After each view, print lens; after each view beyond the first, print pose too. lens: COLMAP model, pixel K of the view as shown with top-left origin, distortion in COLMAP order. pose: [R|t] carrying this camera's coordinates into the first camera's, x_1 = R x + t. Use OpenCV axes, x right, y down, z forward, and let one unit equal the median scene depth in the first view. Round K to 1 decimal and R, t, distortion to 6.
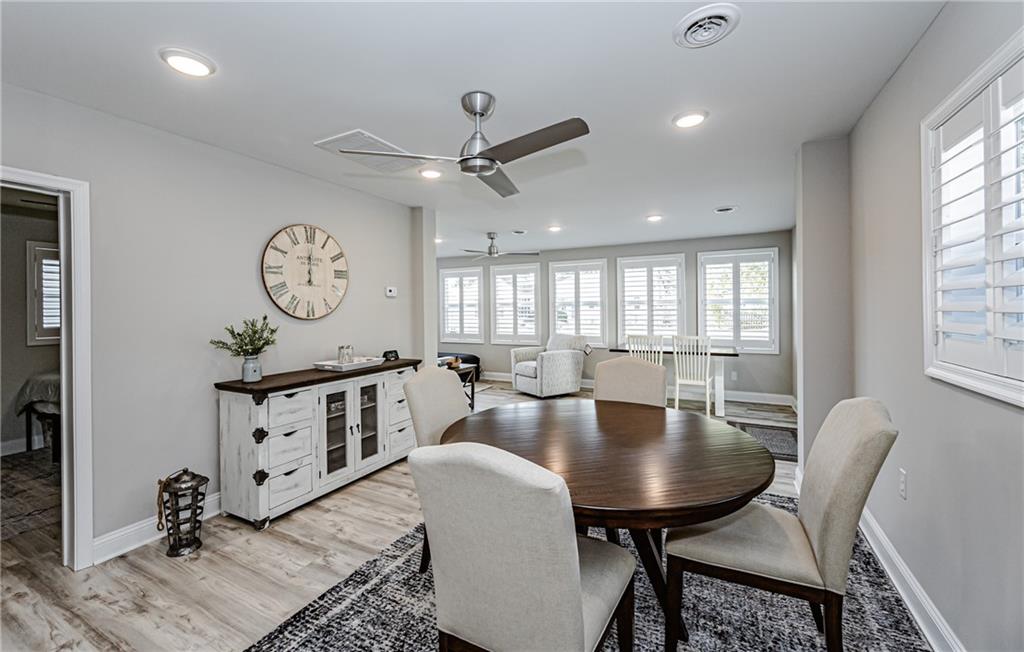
lens RADIAL K [[411.4, 0, 510.0], [0, 411.4, 308.2], [0, 0, 1]] dist [0.001580, -0.000499]
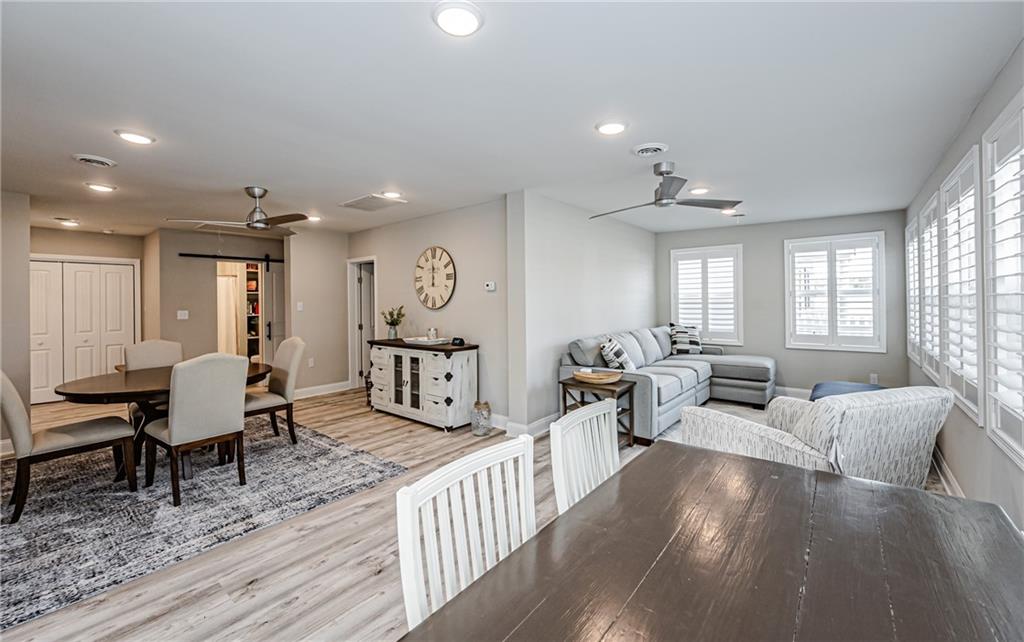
lens RADIAL K [[412.9, 0, 509.1], [0, 412.9, 299.4], [0, 0, 1]] dist [0.004978, -0.002243]
pose [[-0.214882, 0.011109, -0.976577, 0.970636], [0.015450, 0.999849, 0.007974, -0.016127], [0.976518, -0.013375, -0.215021, 1.636973]]
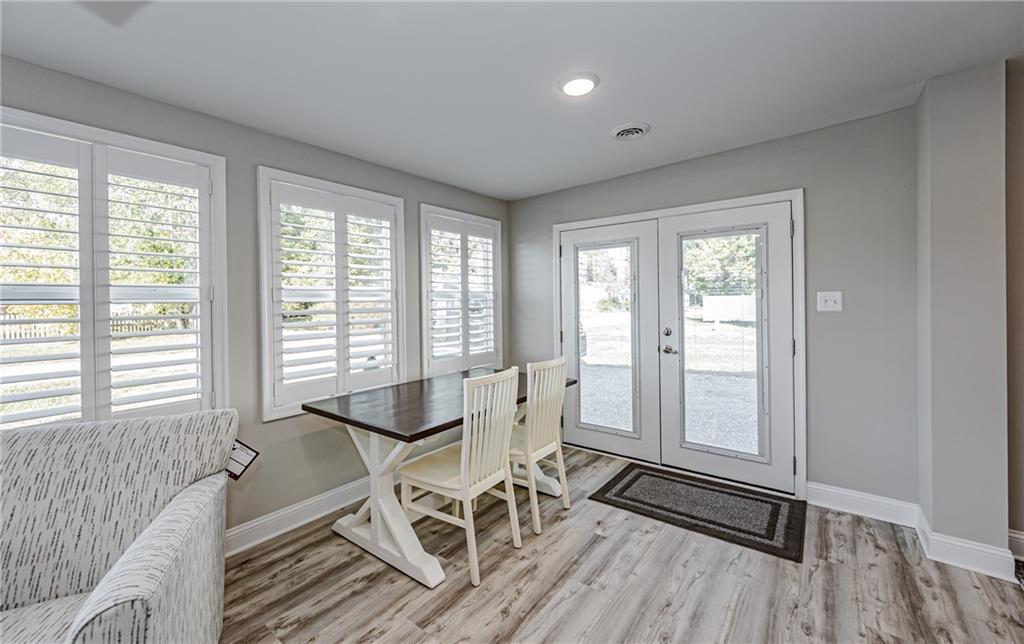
lens RADIAL K [[412.9, 0, 510.5], [0, 412.9, 300.4], [0, 0, 1]] dist [0.004978, -0.002243]
pose [[0.181006, 0.009779, 0.983433, -0.101340], [0.008967, 0.999893, -0.011593, -0.000525], [-0.983441, 0.010917, 0.180899, 1.474138]]
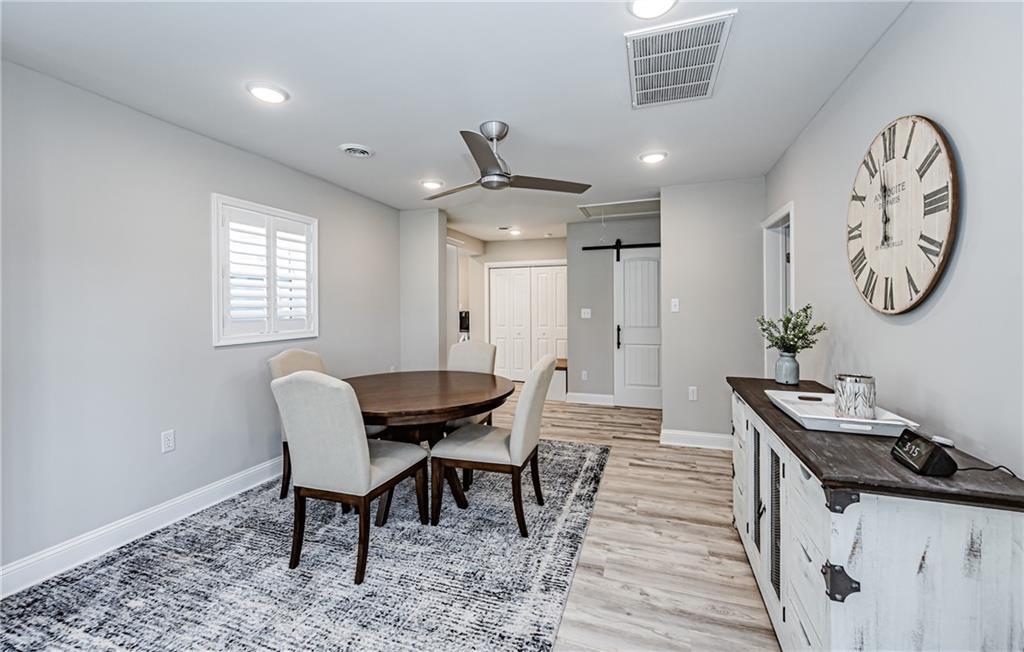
lens RADIAL K [[411.4, 0, 510.2], [0, 411.4, 307.3], [0, 0, 1]] dist [0.001580, -0.000499]
pose [[-0.989361, 0.018967, -0.144239, 0.039758], [0.018623, 0.999820, 0.003729, 0.008370], [0.144284, 0.001004, -0.989536, 1.456793]]
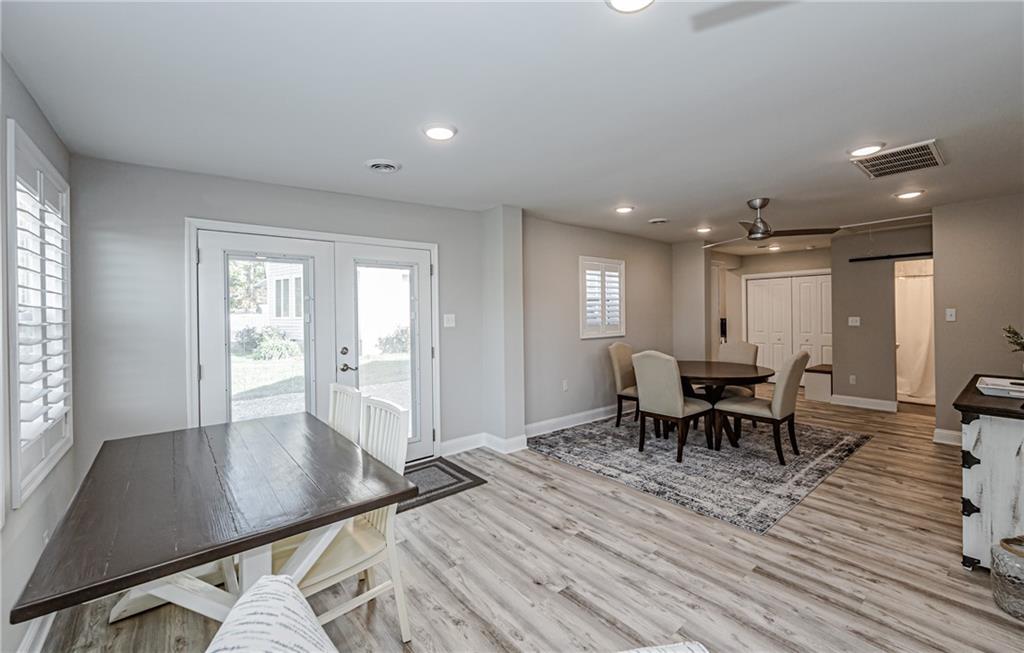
lens RADIAL K [[411.4, 0, 510.9], [0, 411.4, 312.1], [0, 0, 1]] dist [0.001580, -0.000499]
pose [[-0.916061, 0.023985, 0.400320, 0.138911], [0.022306, 0.999712, -0.008856, -0.012704], [-0.400417, 0.000817, -0.916333, 2.076221]]
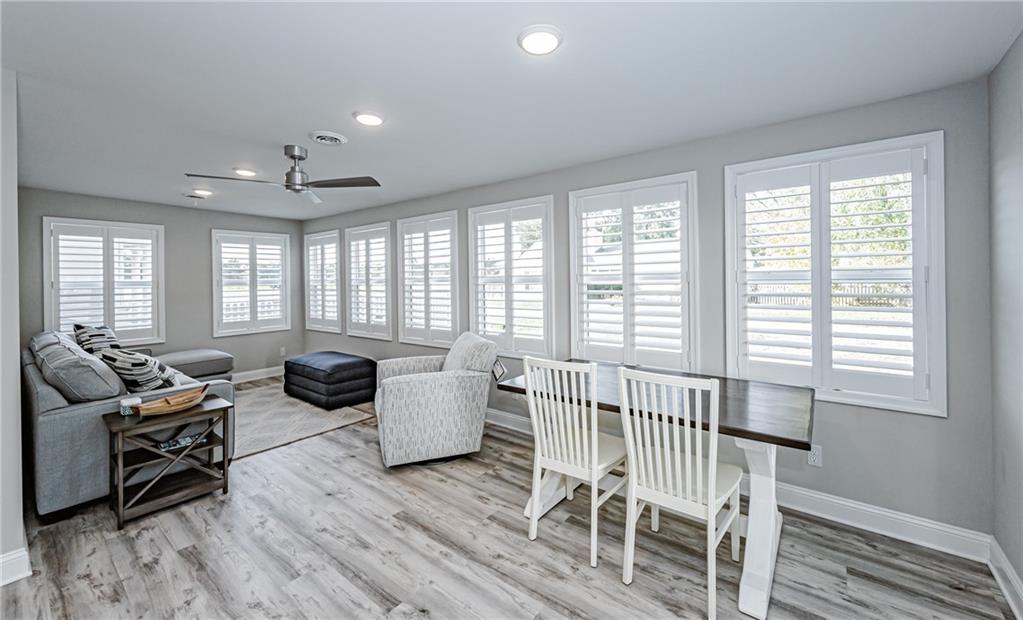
lens RADIAL K [[403.6, 0, 502.6], [0, 403.6, 283.0], [0, 0, 1]] dist [-0.003414, 0.000572]
pose [[0.979967, 0.000726, -0.199158, 0.574287], [0.001006, 0.999963, 0.008593, -0.023388], [0.199157, -0.008622, 0.979930, 0.975236]]
